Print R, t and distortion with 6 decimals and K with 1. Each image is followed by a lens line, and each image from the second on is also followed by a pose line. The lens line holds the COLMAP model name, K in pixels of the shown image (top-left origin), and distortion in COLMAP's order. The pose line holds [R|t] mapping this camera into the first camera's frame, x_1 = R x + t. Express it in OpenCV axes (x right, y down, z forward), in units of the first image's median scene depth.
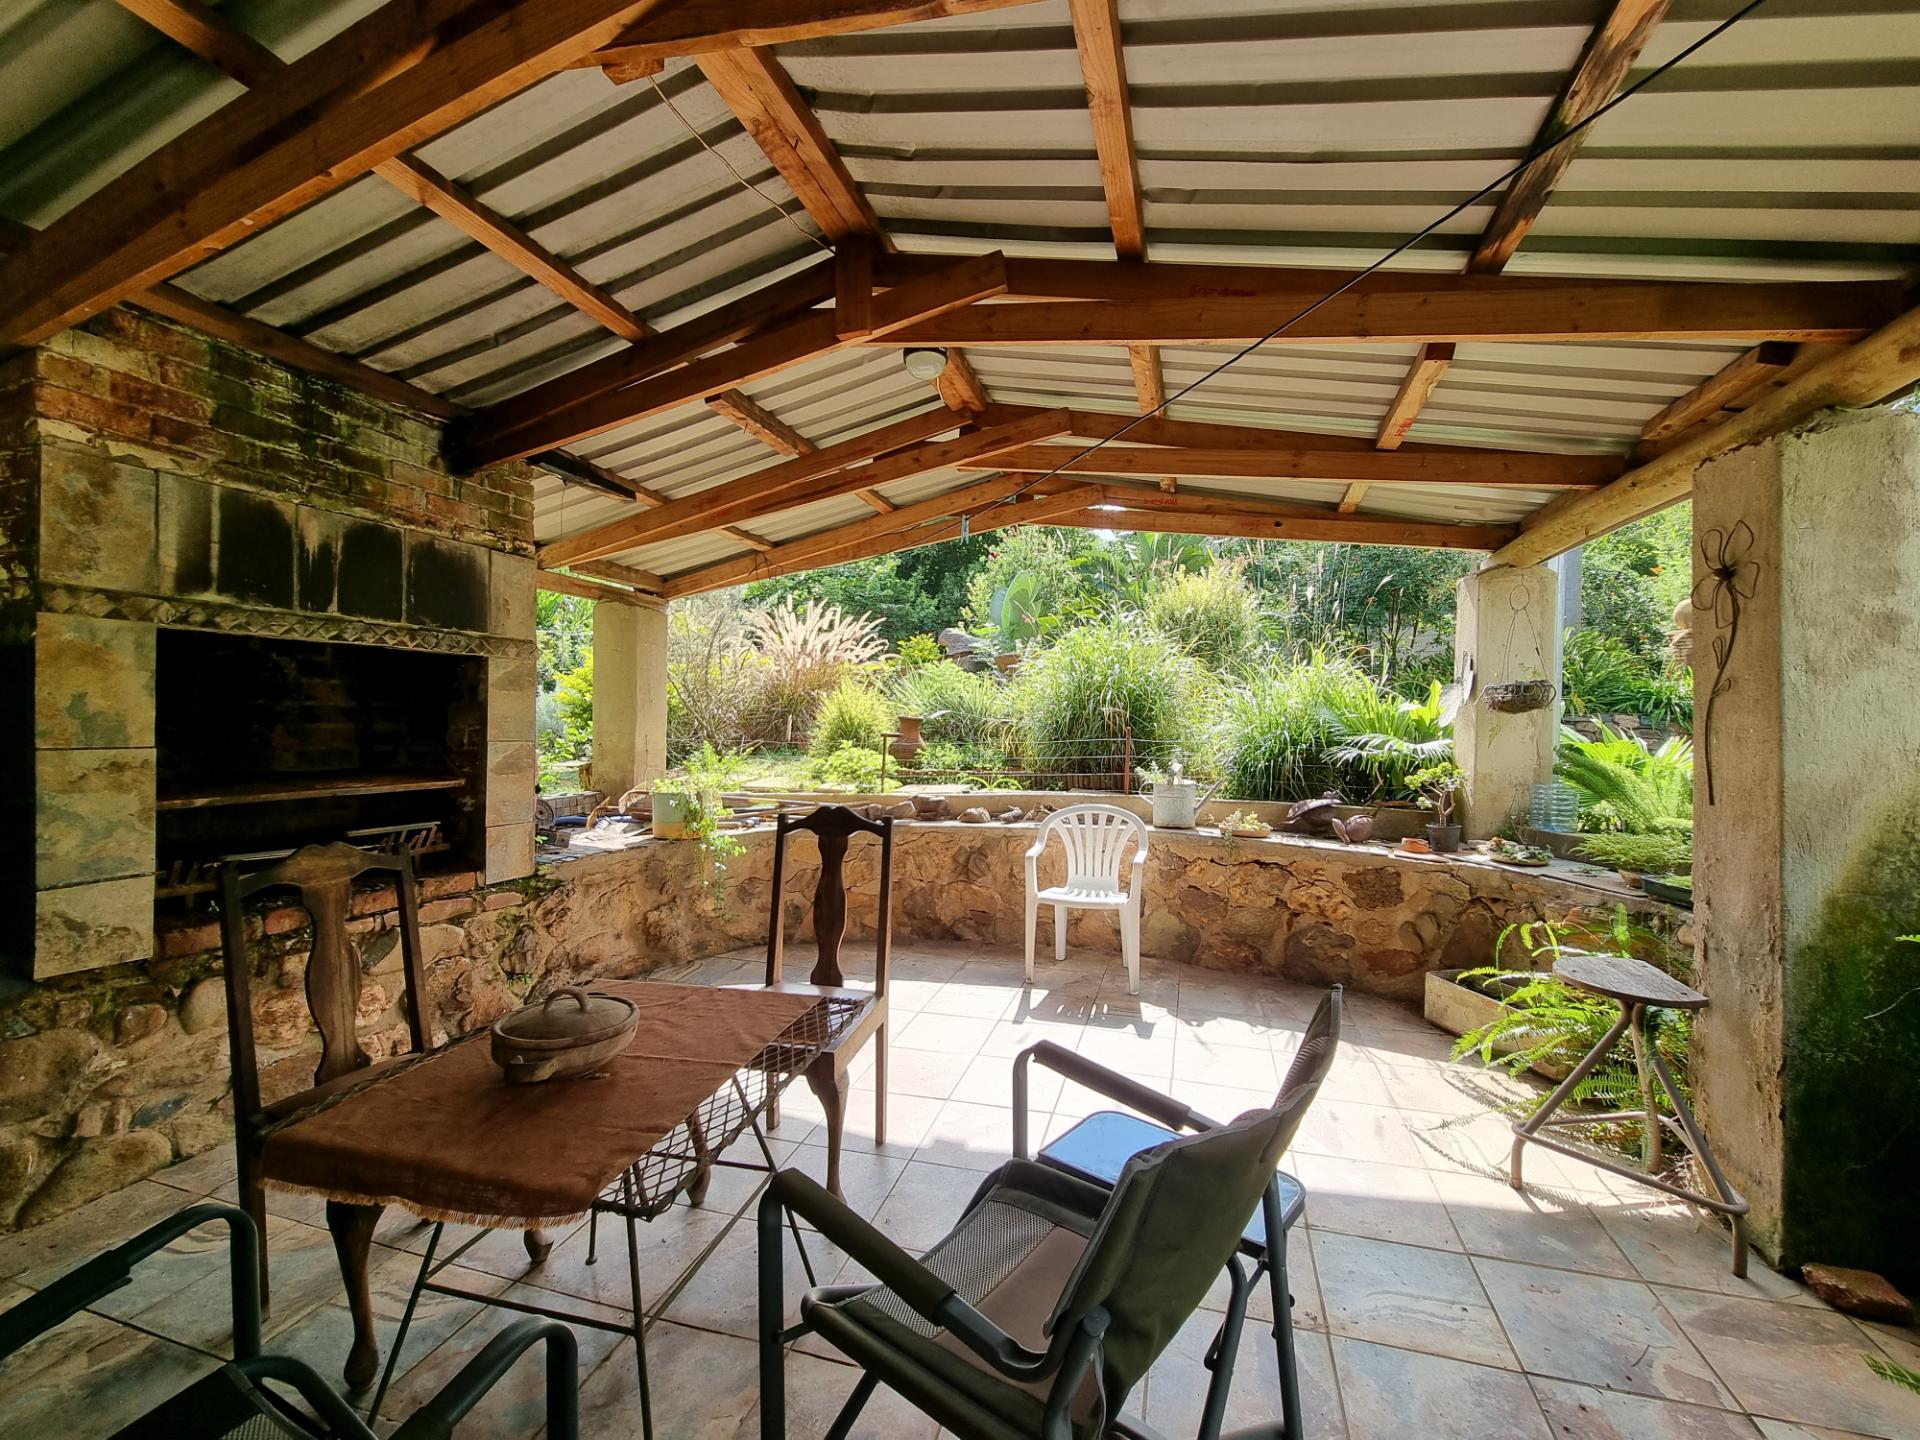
lens RADIAL K [[790.0, 0, 961.0], [0, 790.0, 725.5], [0, 0, 1]] dist [-0.002193, 0.000026]
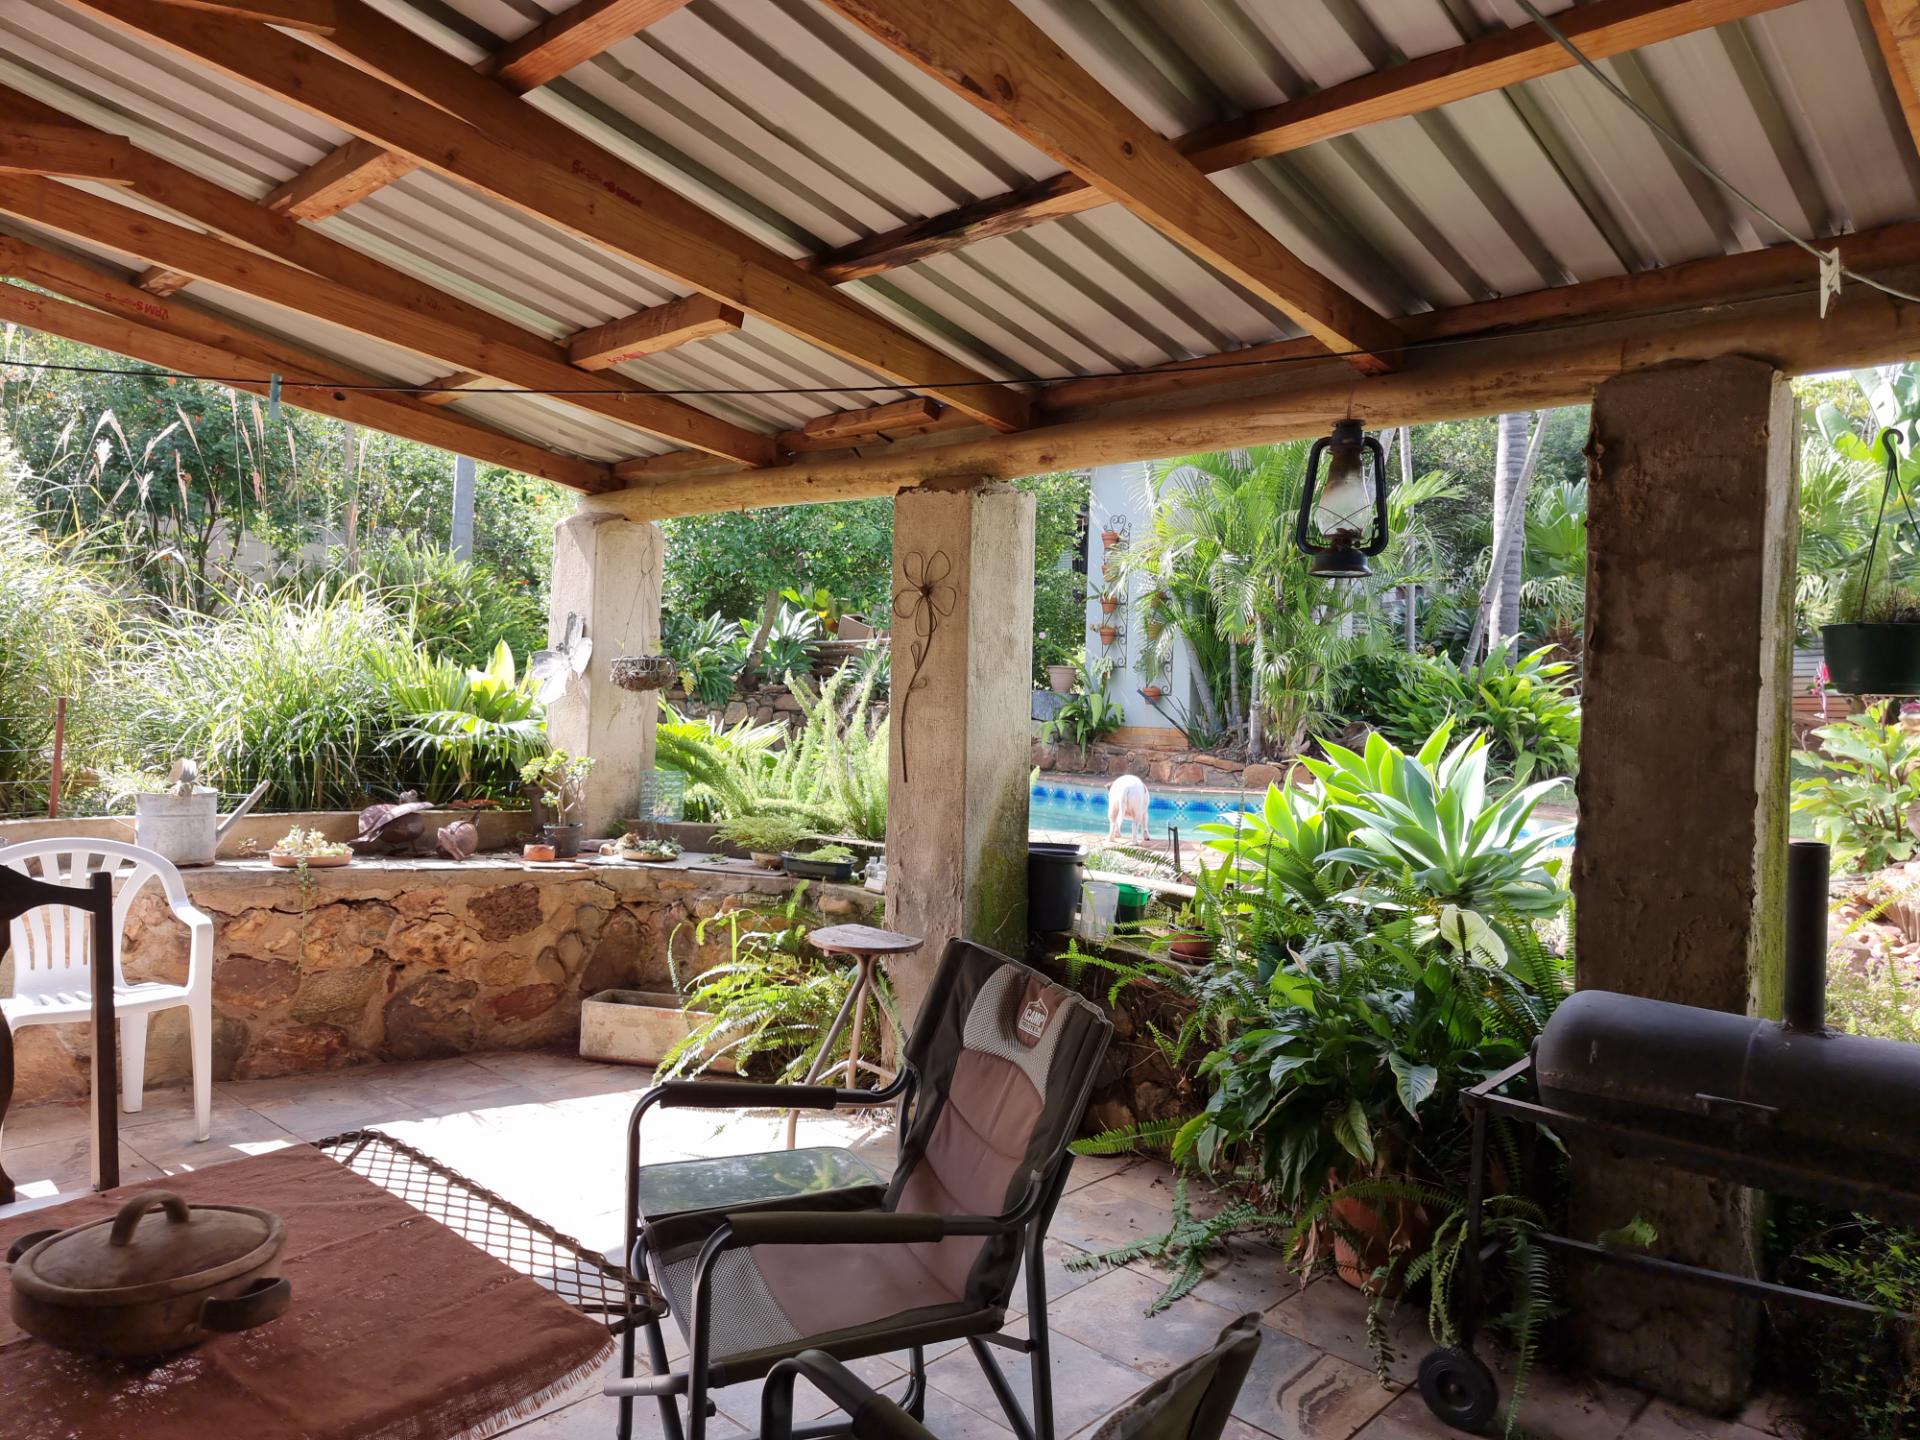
lens RADIAL K [[1326.7, 0, 957.0], [0, 1326.7, 722.5], [0, 0, 1]] dist [0.050468, -0.047630]
pose [[0.439451, -0.005257, 0.898251, -0.454114], [-0.024352, 0.999546, 0.017764, -0.014909], [-0.897936, -0.029681, 0.439124, 0.029161]]
